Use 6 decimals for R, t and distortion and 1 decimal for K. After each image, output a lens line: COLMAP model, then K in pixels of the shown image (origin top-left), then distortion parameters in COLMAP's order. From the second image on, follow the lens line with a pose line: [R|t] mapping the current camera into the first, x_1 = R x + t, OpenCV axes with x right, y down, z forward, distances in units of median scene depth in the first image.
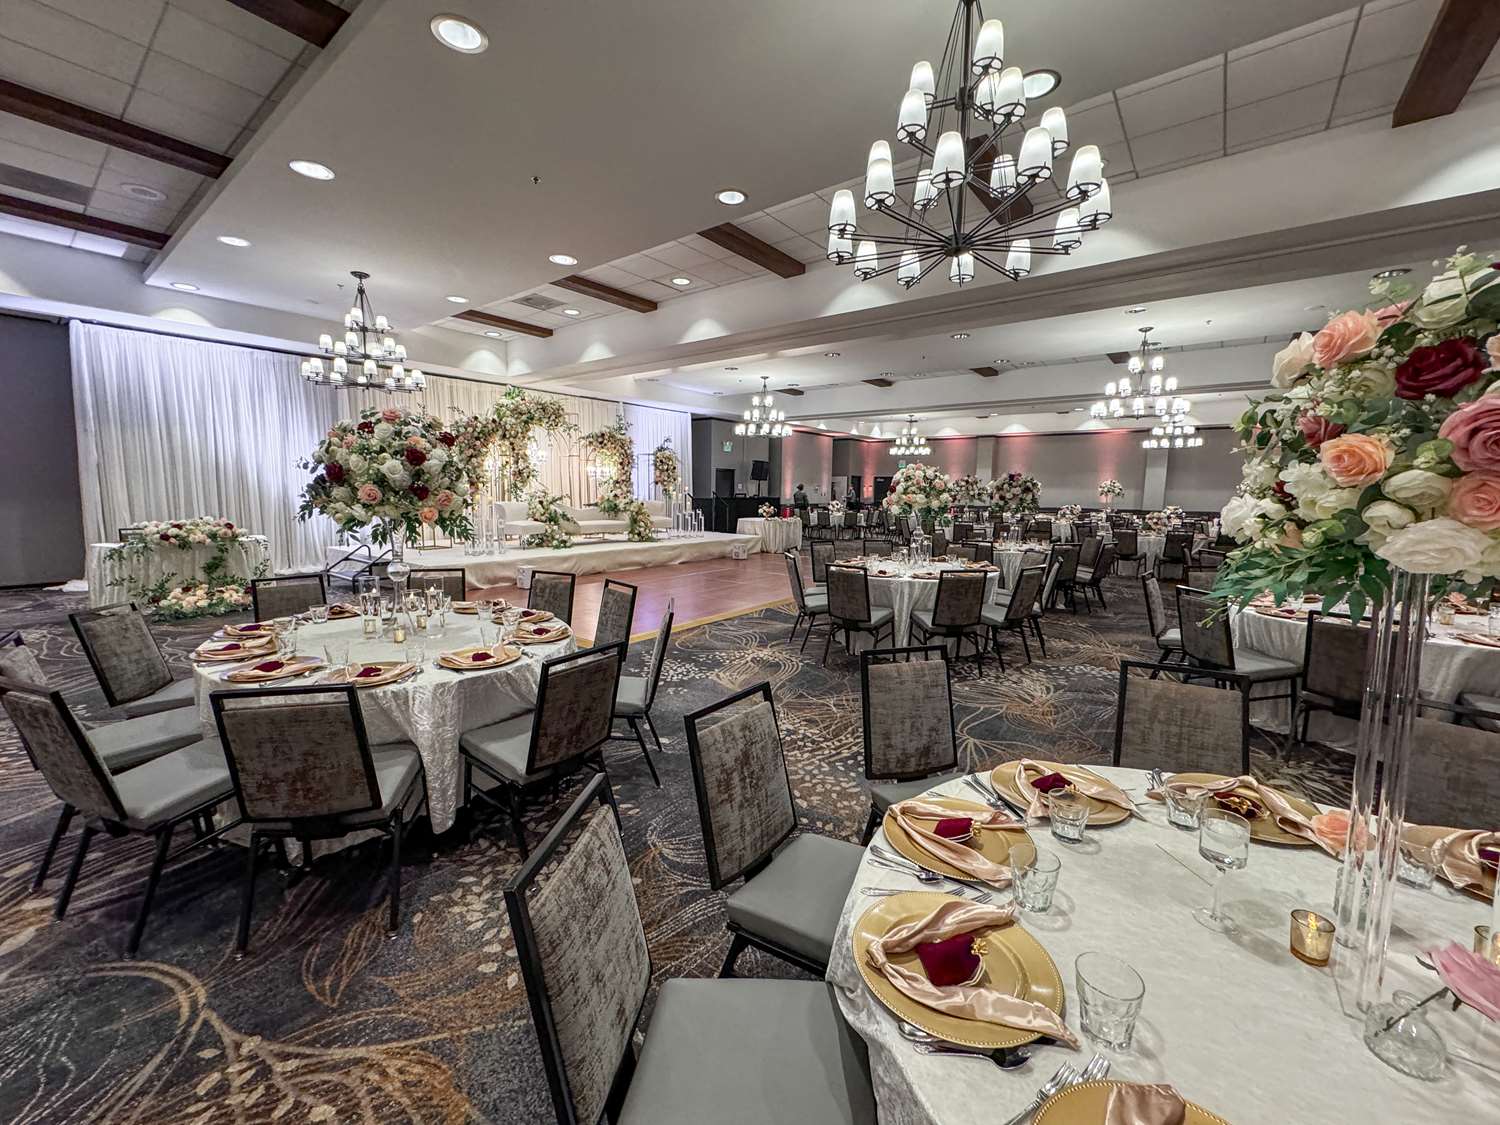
lens RADIAL K [[603.3, 0, 750.0], [0, 603.3, 562.5], [0, 0, 1]] dist [0.000220, -0.000219]
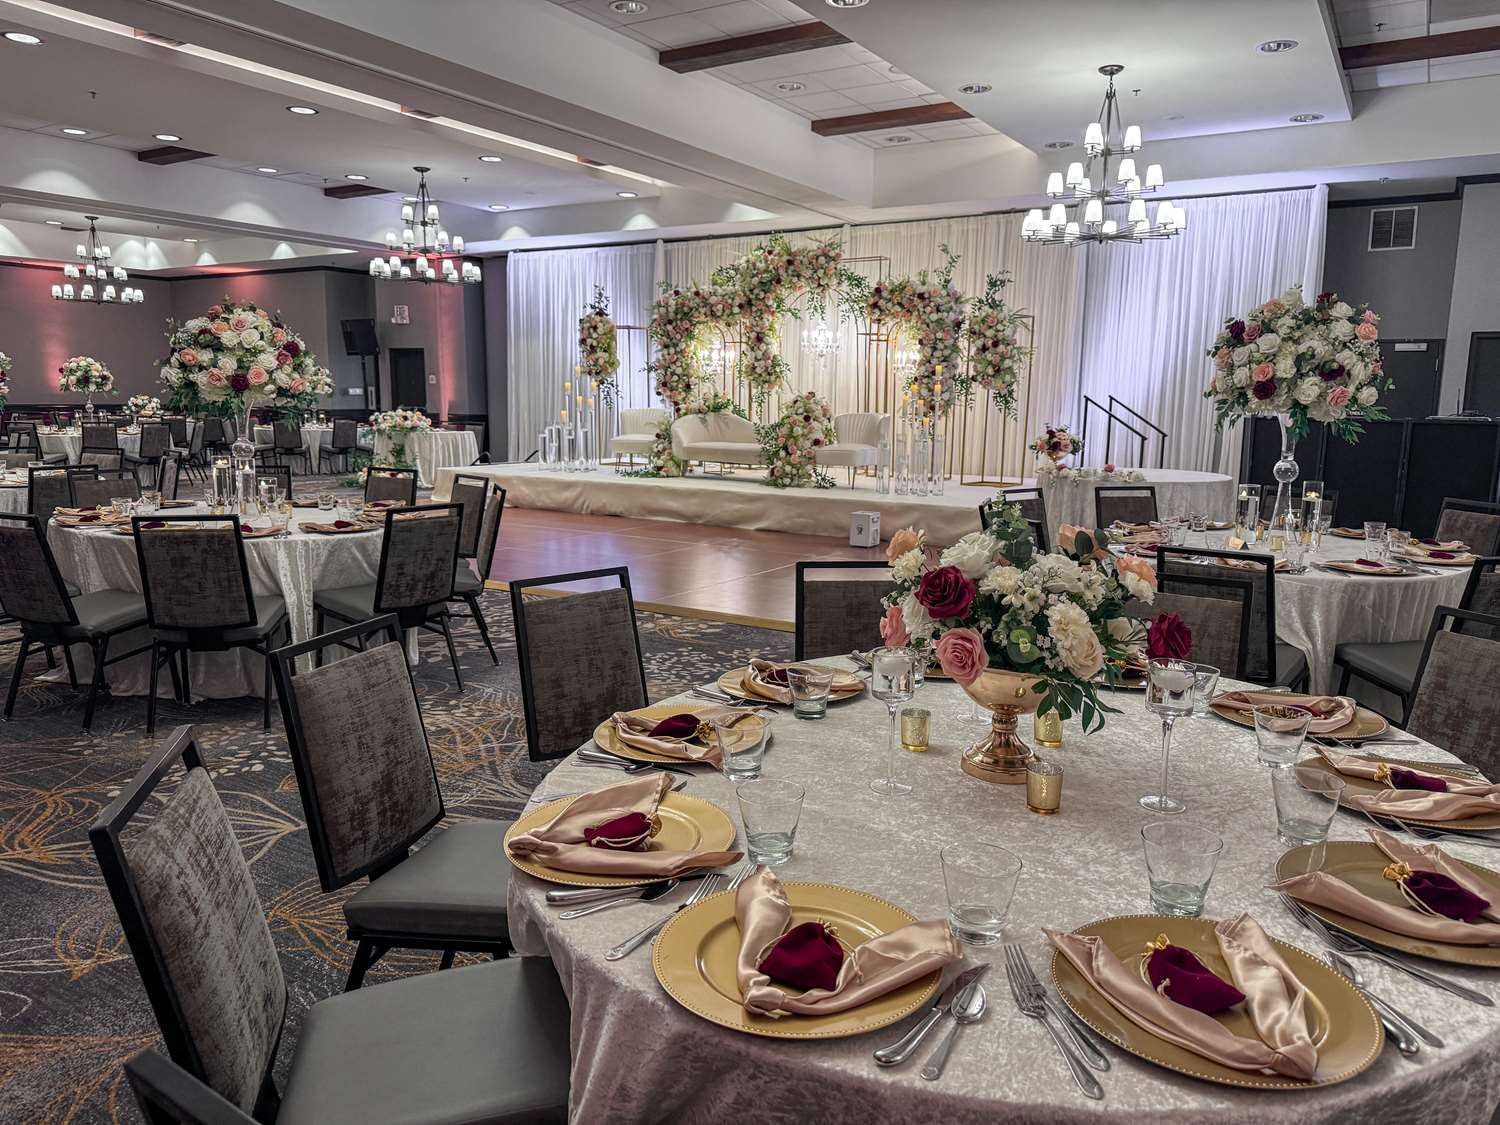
lens RADIAL K [[1034.5, 0, 750.0], [0, 1034.5, 562.5], [0, 0, 1]] dist [0.247496, -0.467036]
pose [[0.102915, 0.148882, -0.983485, 0.788873], [-0.132687, 0.981953, 0.134766, -0.092962], [0.985800, 0.116627, 0.120812, 0.891017]]
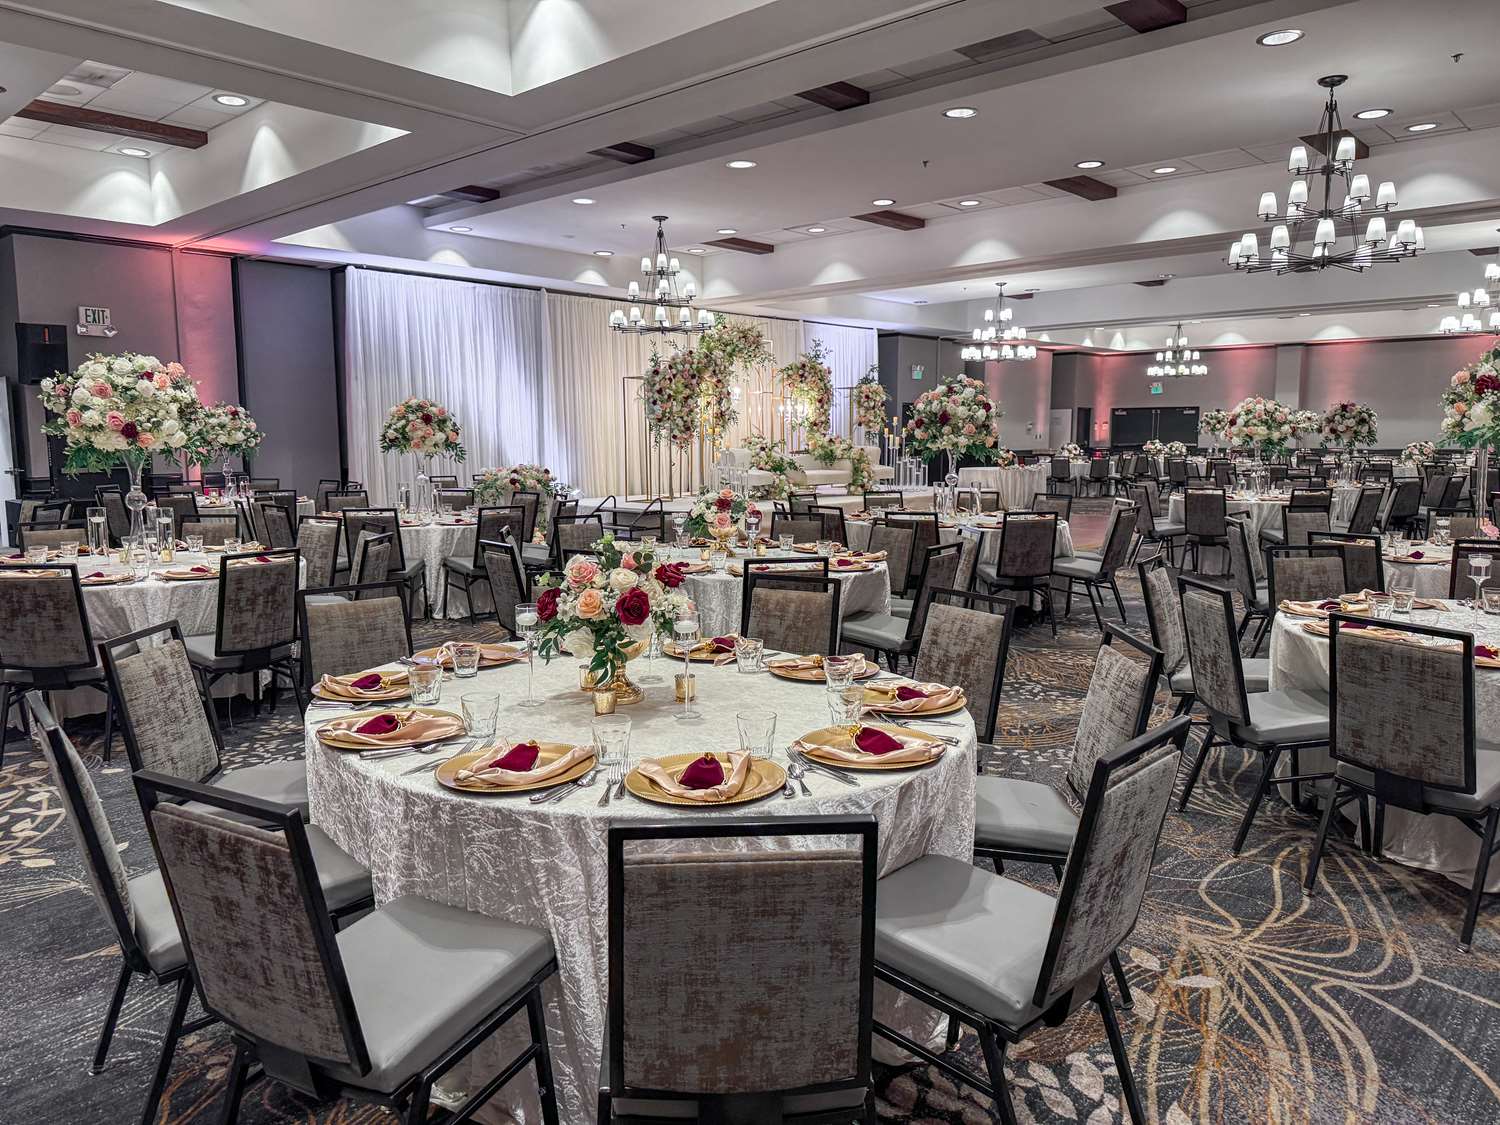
lens RADIAL K [[1070.7, 0, 750.0], [0, 1070.7, 562.5], [0, 0, 1]] dist [0.120083, -0.177889]
pose [[0.997473, -0.009027, -0.070467, -0.241059], [0.008807, 0.999955, -0.003437, 0.062640], [0.070495, 0.002808, 0.997508, -0.489975]]
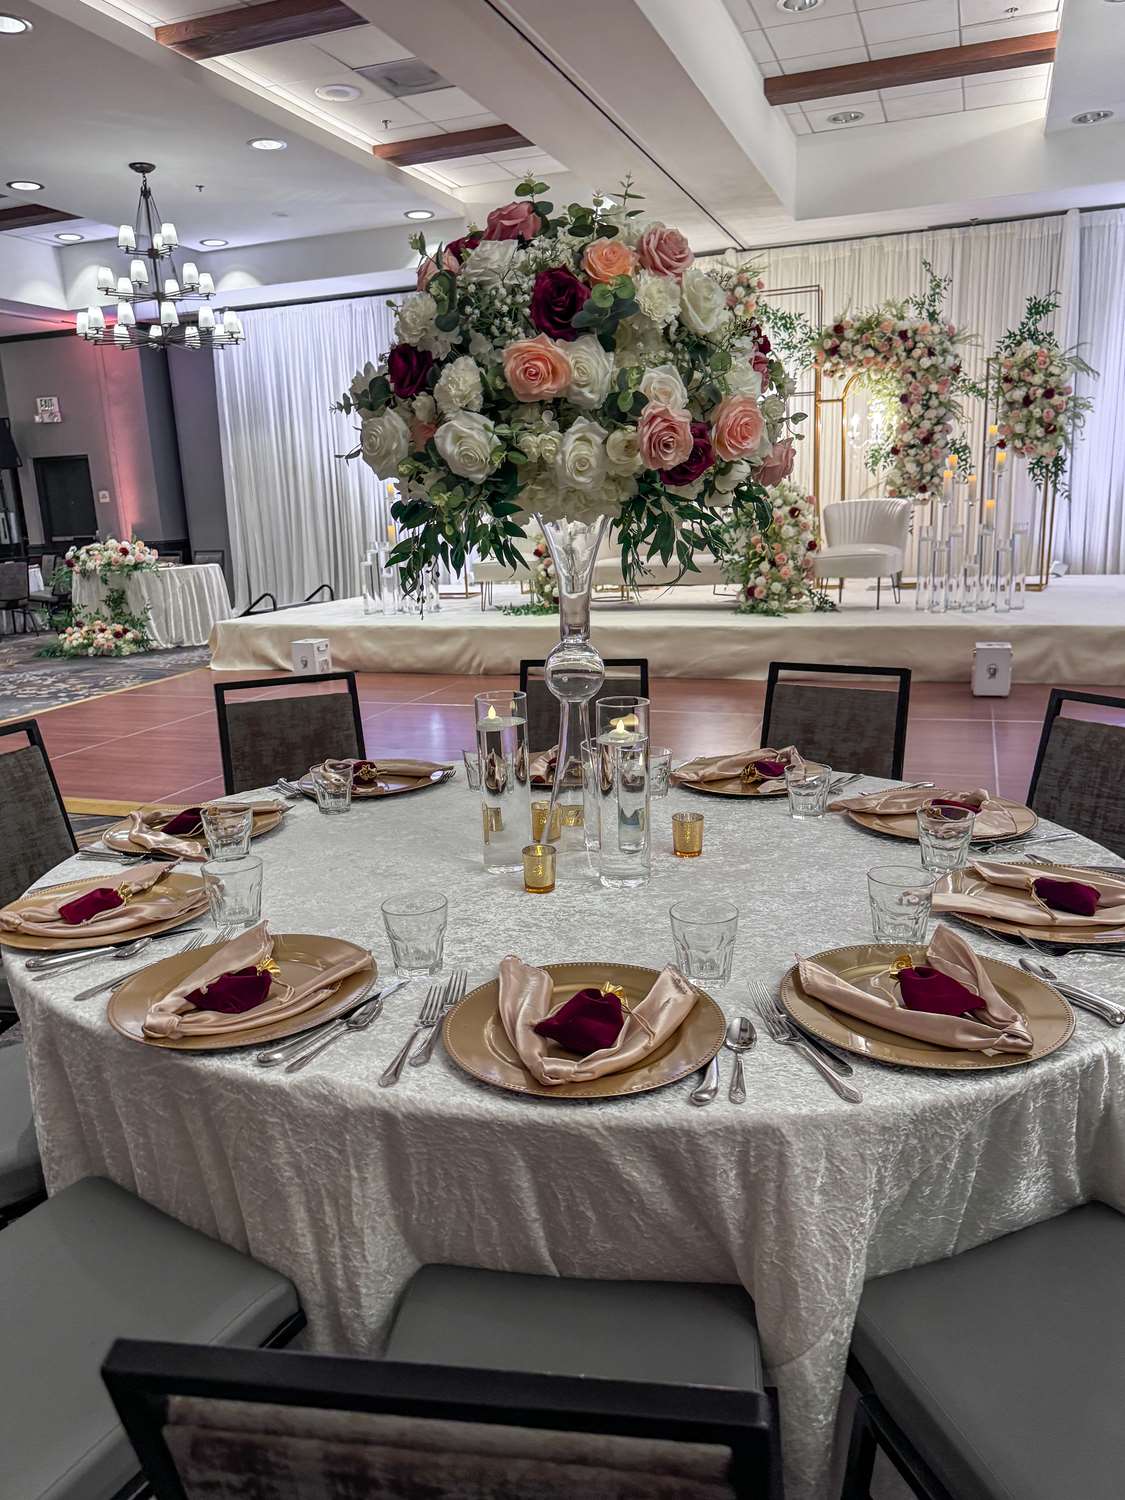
lens RADIAL K [[1070.7, 0, 562.5], [0, 1070.7, 750.0], [0, 0, 1]] dist [0.120083, -0.177889]
pose [[0.303732, 0.197121, -0.932143, 0.459506], [-0.072383, 0.980310, 0.183721, -0.067780], [0.950004, 0.011669, 0.312020, 0.681853]]
